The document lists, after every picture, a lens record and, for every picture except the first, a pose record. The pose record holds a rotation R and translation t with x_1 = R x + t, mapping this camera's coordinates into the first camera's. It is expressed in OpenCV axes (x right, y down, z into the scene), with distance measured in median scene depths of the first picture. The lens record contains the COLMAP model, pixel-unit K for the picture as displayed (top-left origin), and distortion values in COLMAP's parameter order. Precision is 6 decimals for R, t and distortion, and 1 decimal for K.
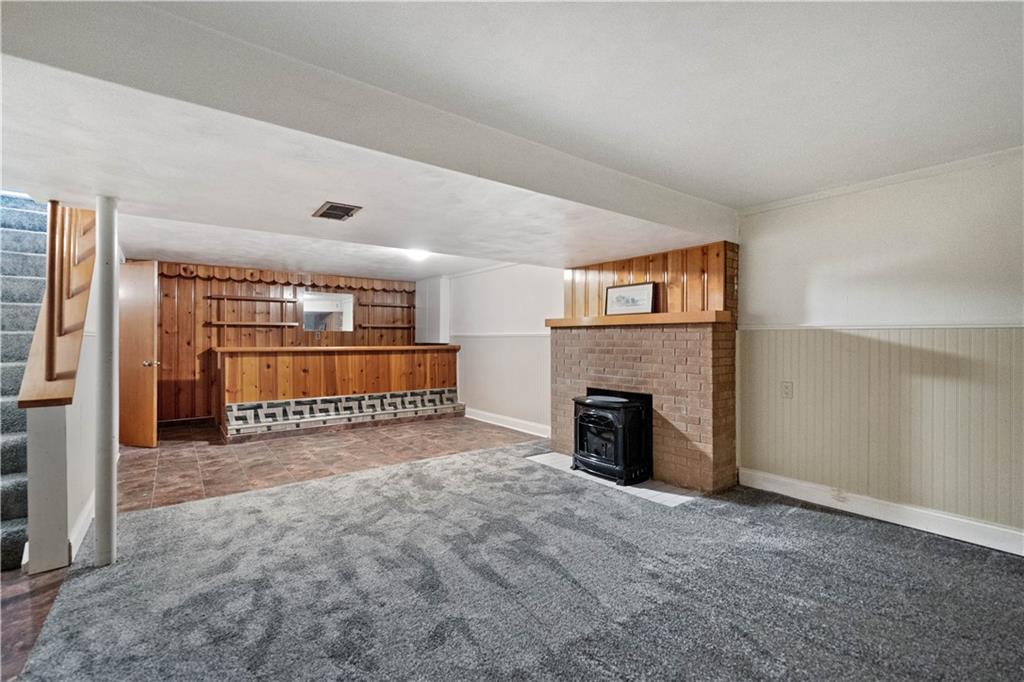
lens RADIAL K [[443.1, 0, 511.6], [0, 443.1, 337.1], [0, 0, 1]] dist [-0.000065, -0.000027]
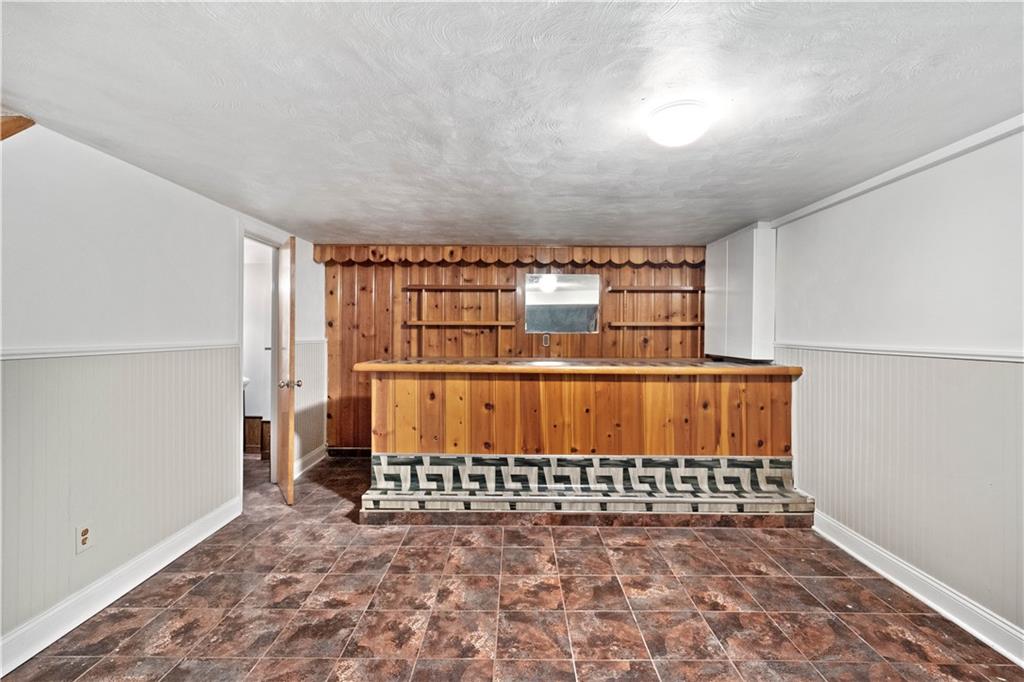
lens RADIAL K [[458.3, 0, 511.9], [0, 458.3, 331.1], [0, 0, 1]] dist [-0.000307, -0.000006]
pose [[0.793696, 0.004056, -0.608301, -0.072467], [-0.004270, 0.999990, 0.001097, -0.019854], [0.608300, 0.001727, 0.793706, 0.490724]]
